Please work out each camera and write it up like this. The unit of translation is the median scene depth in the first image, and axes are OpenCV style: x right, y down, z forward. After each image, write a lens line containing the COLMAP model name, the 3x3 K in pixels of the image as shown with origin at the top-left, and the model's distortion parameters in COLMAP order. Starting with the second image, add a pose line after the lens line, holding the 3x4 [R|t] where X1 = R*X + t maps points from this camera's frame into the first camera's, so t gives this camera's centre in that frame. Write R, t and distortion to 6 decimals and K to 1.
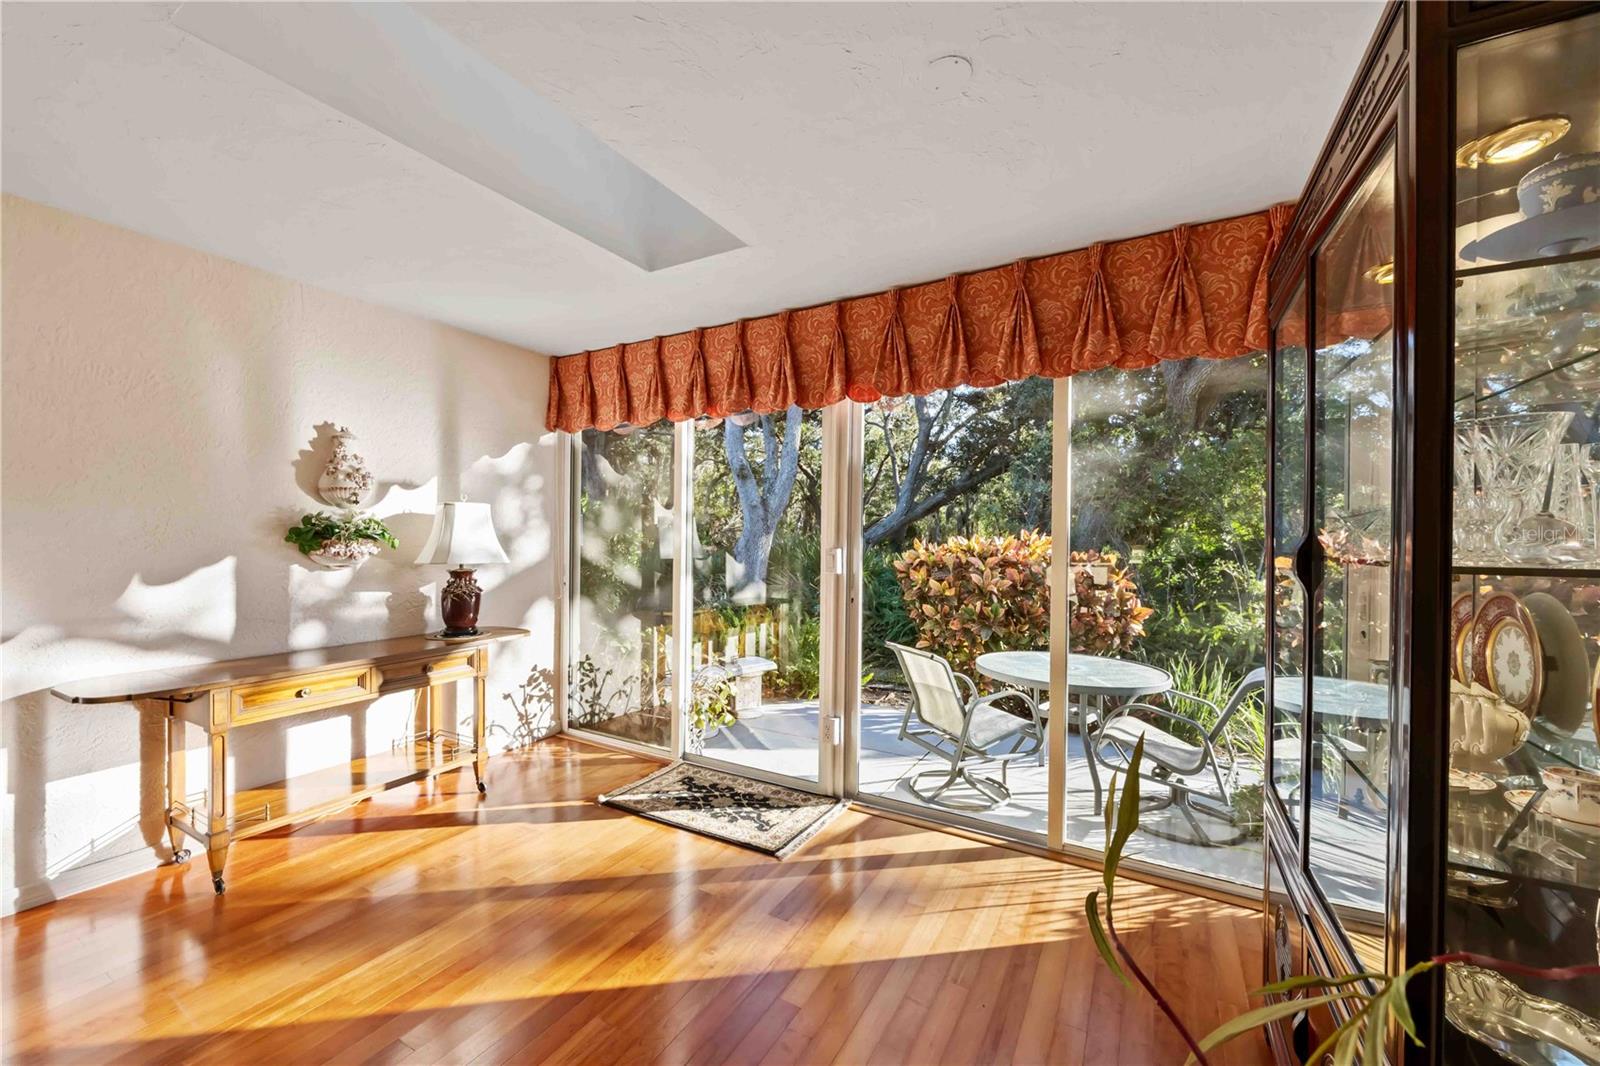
lens RADIAL K [[626.2, 0, 795.0], [0, 626.2, 538.2], [0, 0, 1]] dist [-0.001548, -0.000169]
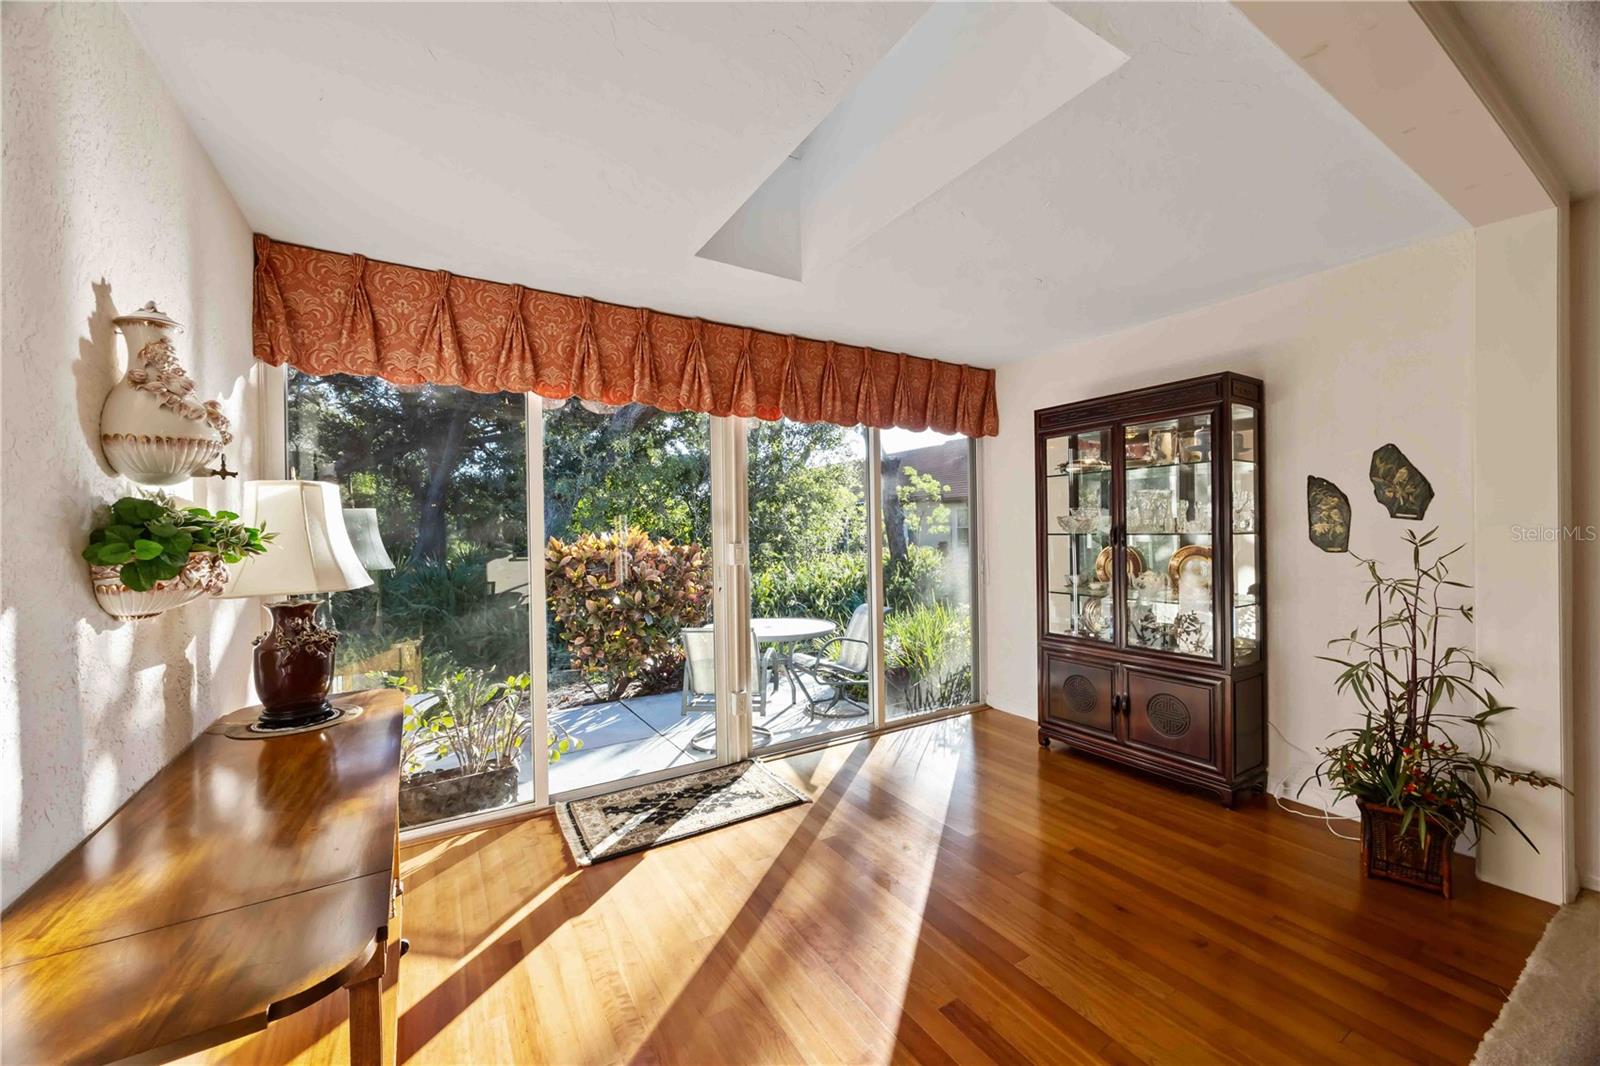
lens RADIAL K [[614.7, 0, 800.0], [0, 614.7, 533.0], [0, 0, 1]] dist [-0.000568, -0.000251]
pose [[0.470610, -0.015146, 0.882211, -0.901289], [0.018835, 0.999797, 0.007117, -0.007576], [-0.882140, 0.013267, 0.470800, 0.389112]]
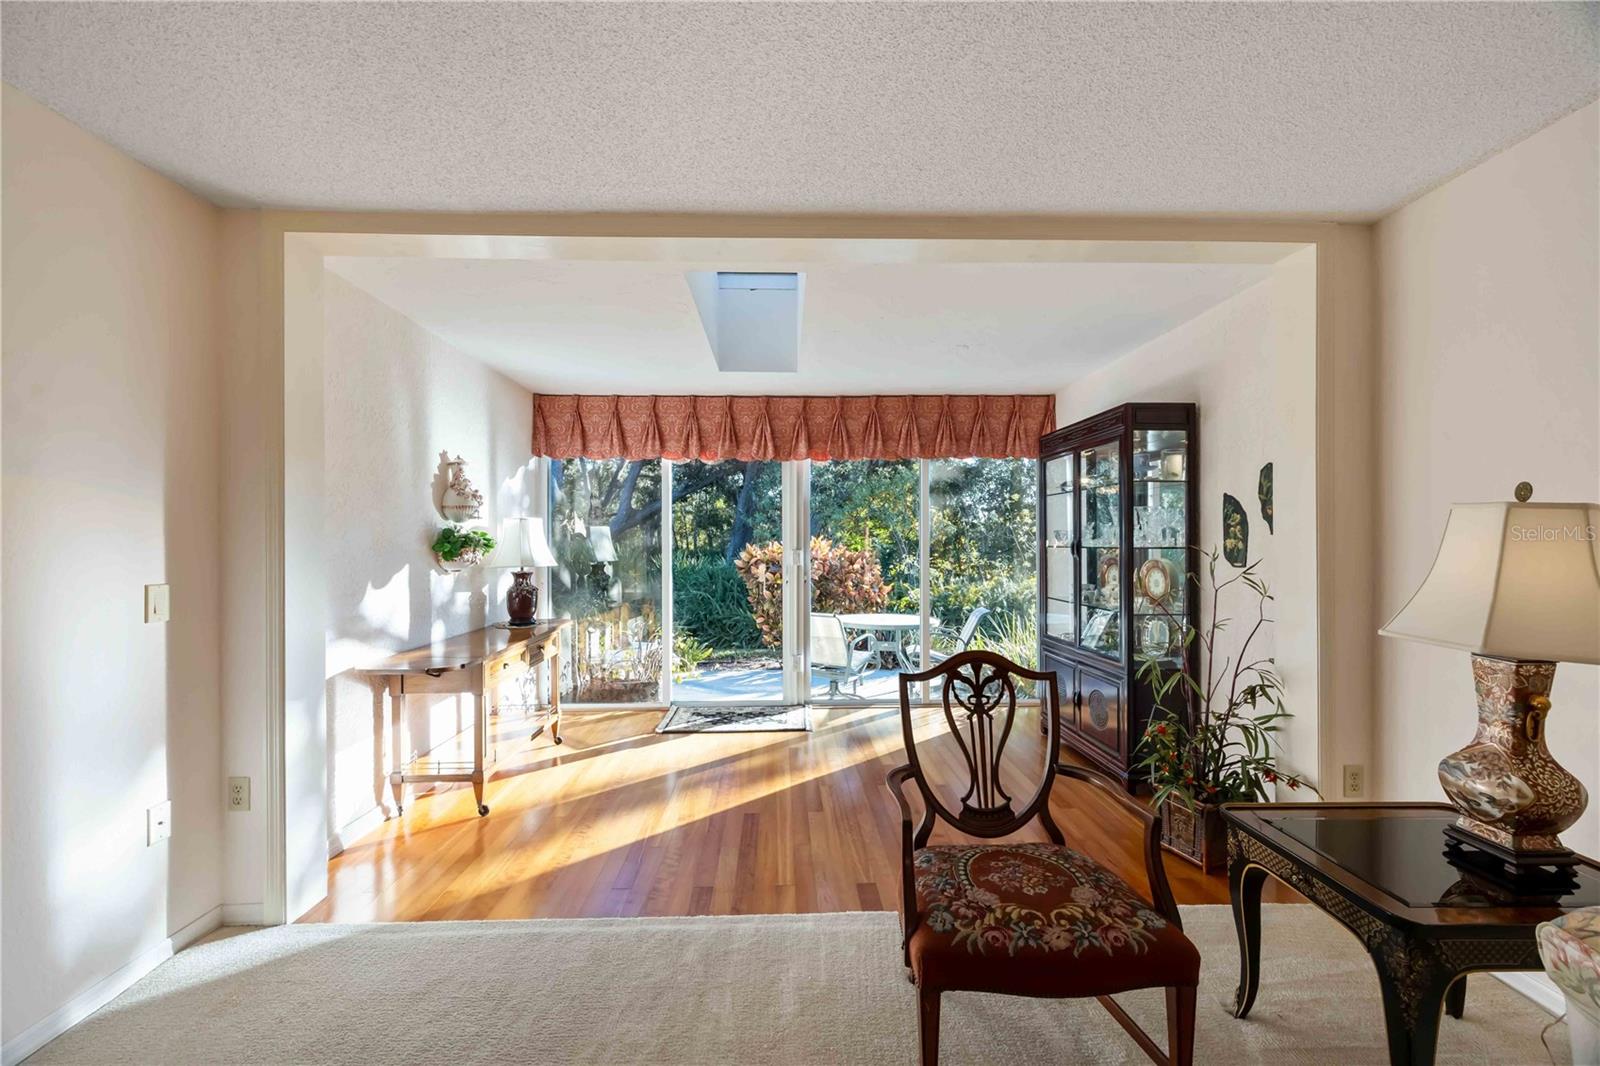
lens RADIAL K [[626.2, 0, 795.0], [0, 626.2, 538.2], [0, 0, 1]] dist [-0.001548, -0.000169]
pose [[0.850624, -0.006821, 0.525730, -0.812614], [0.010866, 0.999930, -0.004608, -0.005203], [-0.525662, 0.009632, 0.850639, -0.371833]]
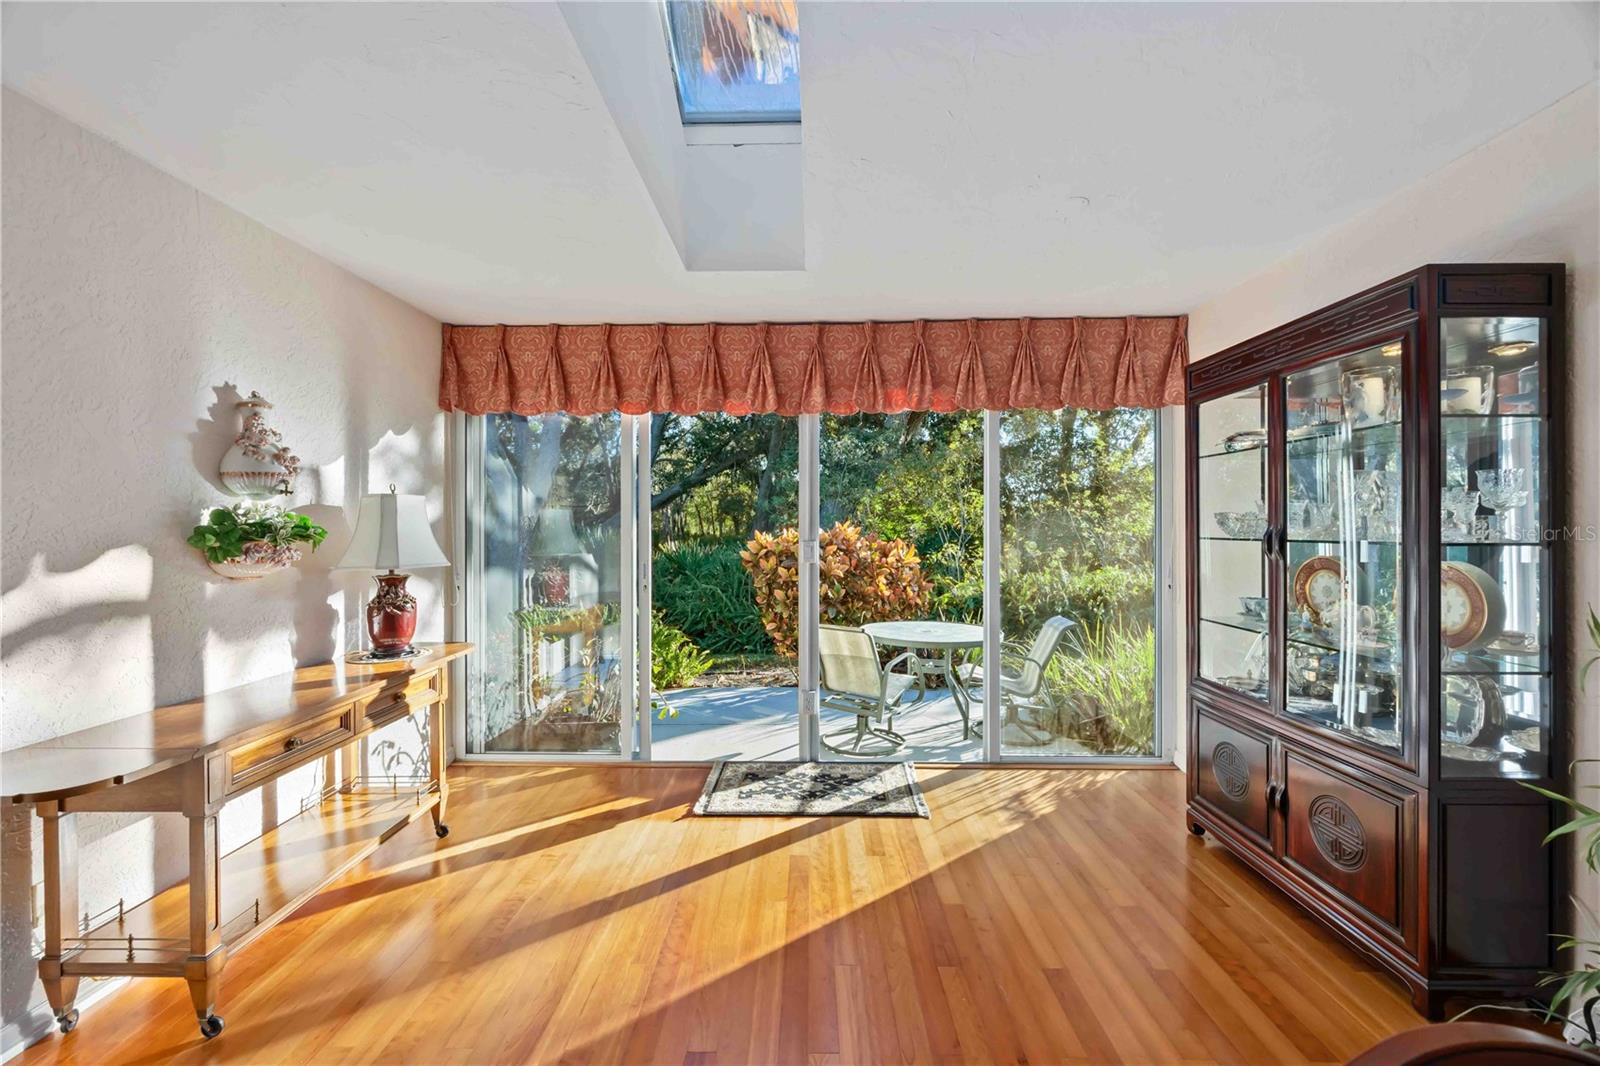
lens RADIAL K [[619.4, 0, 794.7], [0, 619.4, 528.3], [0, 0, 1]] dist [-0.001446, -0.000169]
pose [[0.875545, -0.009754, 0.483038, -0.519179], [0.010336, 0.999946, 0.001457, -0.008358], [-0.483026, 0.003717, 0.875598, 0.036755]]
